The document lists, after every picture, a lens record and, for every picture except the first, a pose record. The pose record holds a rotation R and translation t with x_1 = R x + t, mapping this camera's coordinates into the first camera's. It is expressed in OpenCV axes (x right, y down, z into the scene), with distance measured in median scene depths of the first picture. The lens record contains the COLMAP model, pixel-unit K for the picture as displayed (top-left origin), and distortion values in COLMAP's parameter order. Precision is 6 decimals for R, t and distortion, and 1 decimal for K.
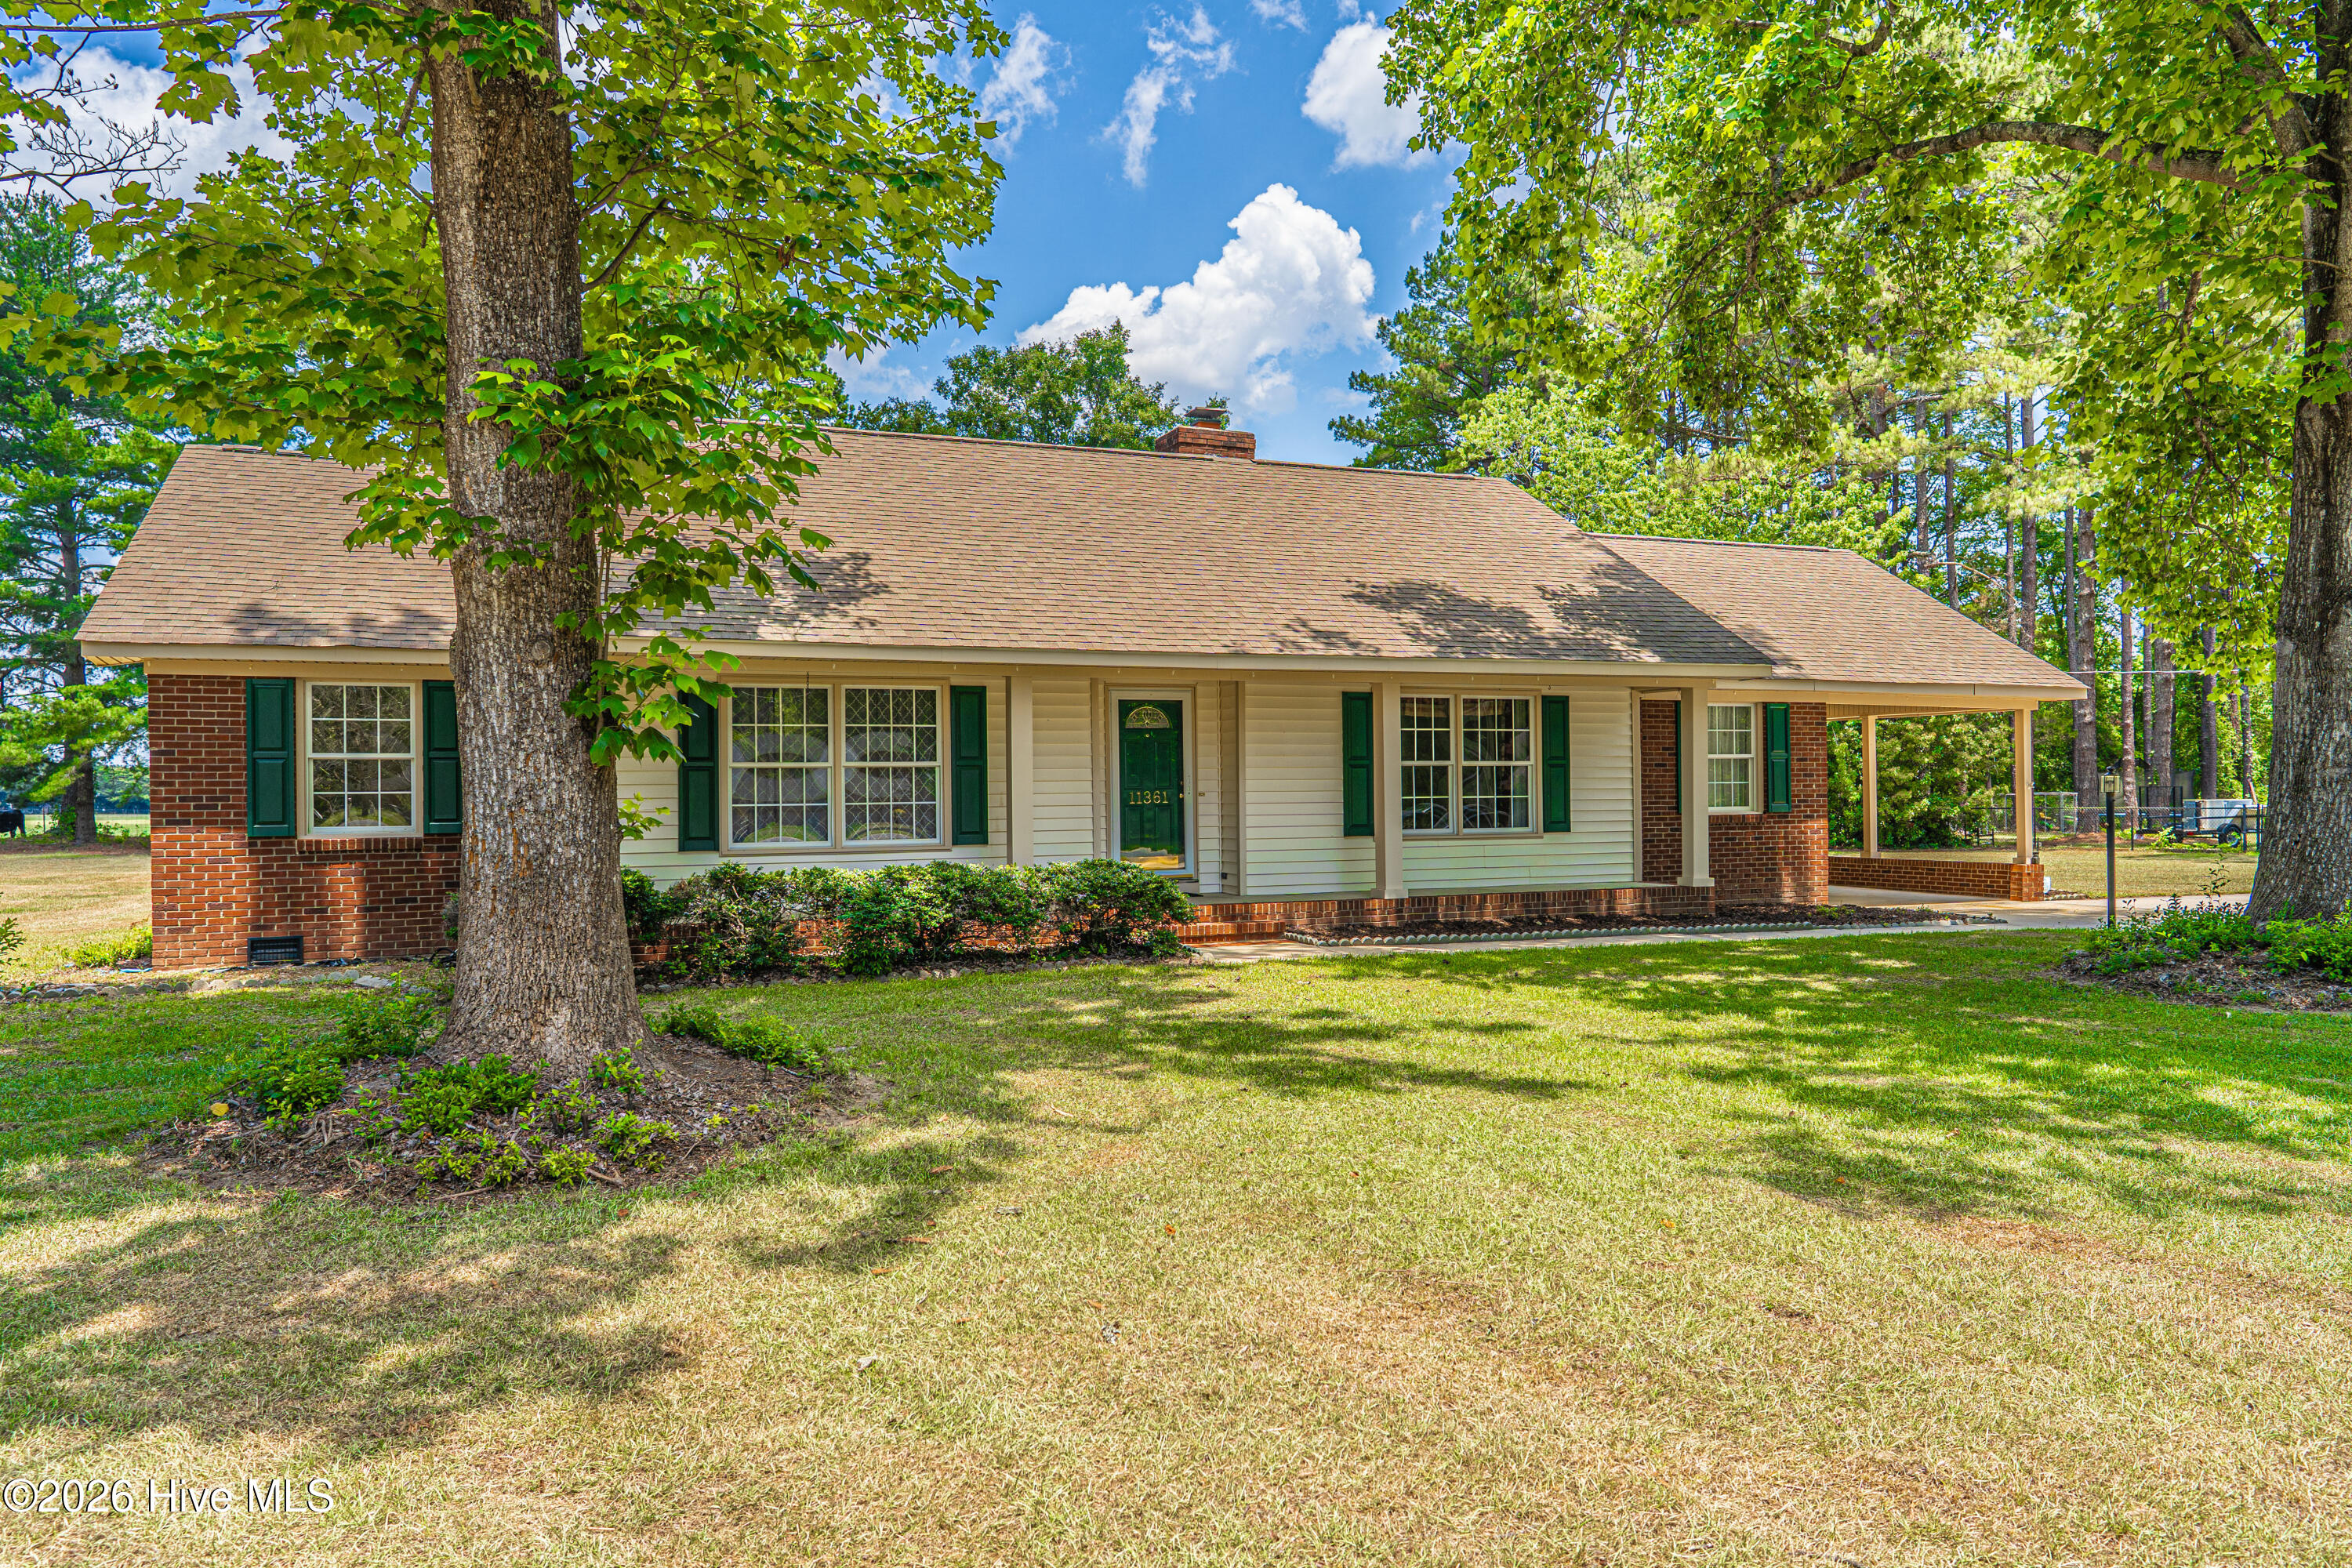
lens RADIAL K [[1594.0, 0, 1176.0], [0, 1594.0, 784.0], [0, 0, 1]] dist [0.059308, 0.001488]
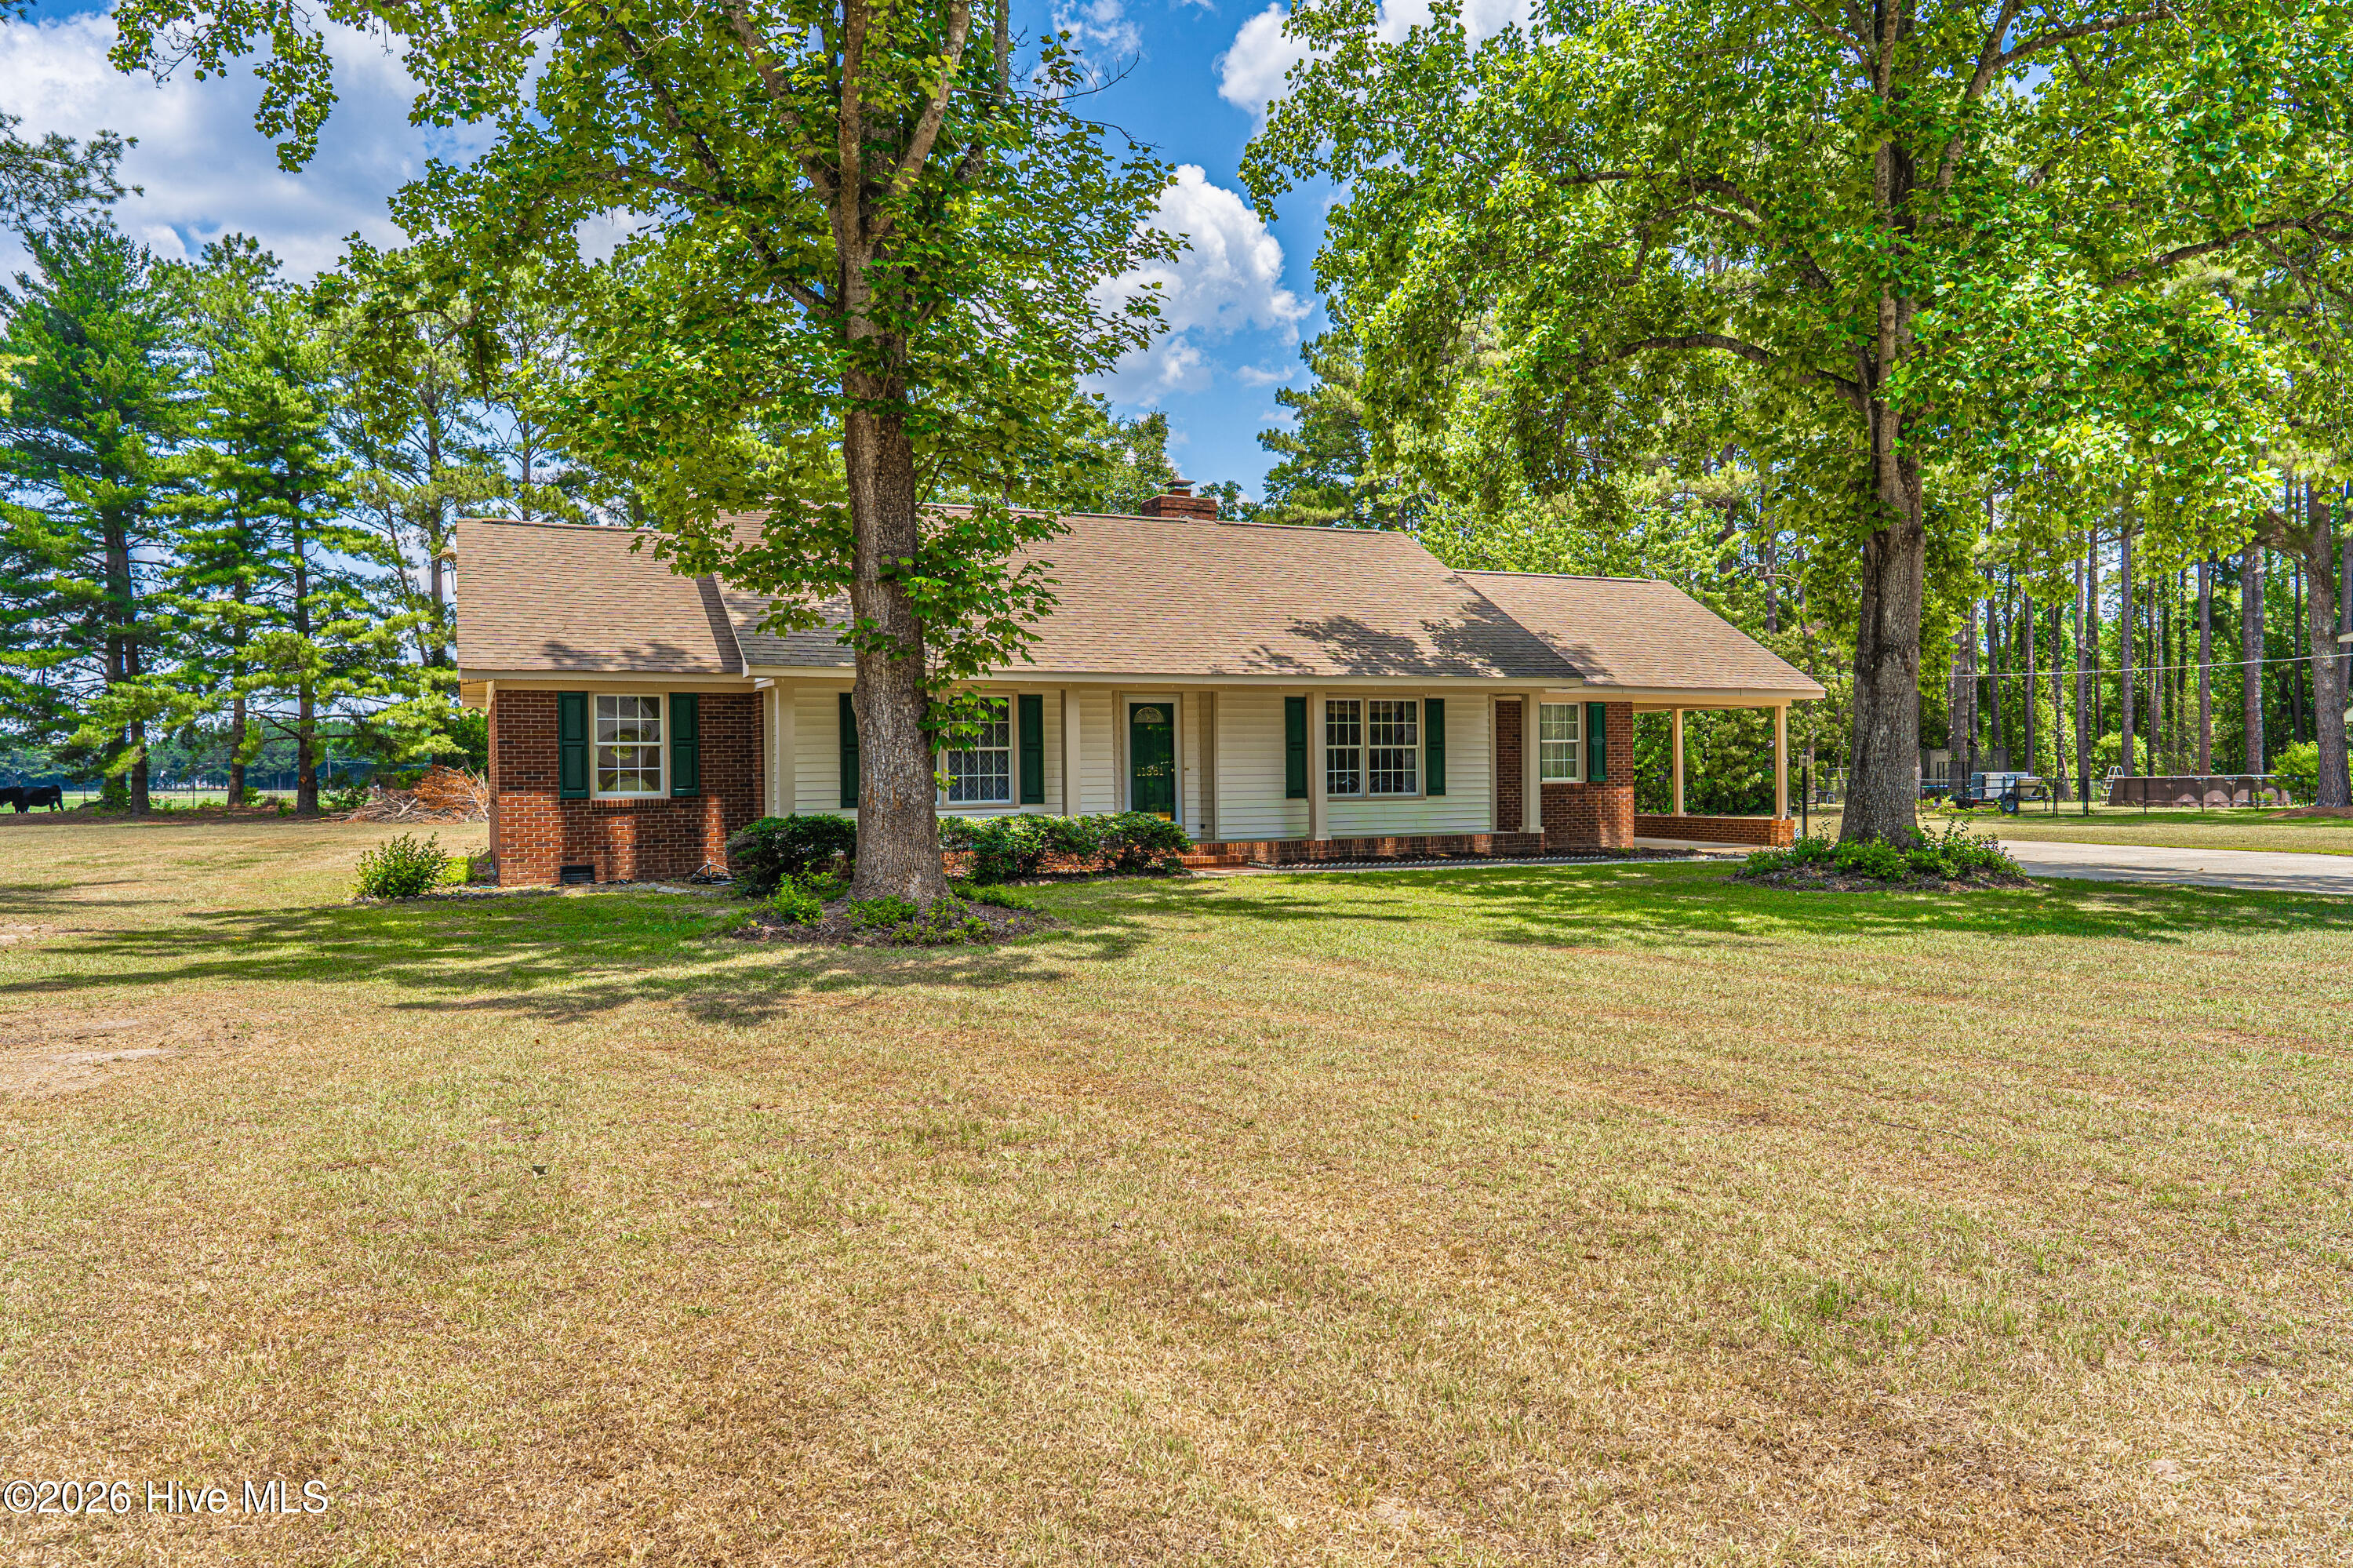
lens RADIAL K [[1641.8, 0, 1176.5], [0, 1641.8, 784.0], [0, 0, 1]] dist [0.085770, 0.002175]
pose [[0.998582, -0.002209, 0.053195, -0.069789], [0.001443, 0.999895, 0.014445, -0.001489], [-0.053222, -0.014348, 0.998480, -0.452818]]
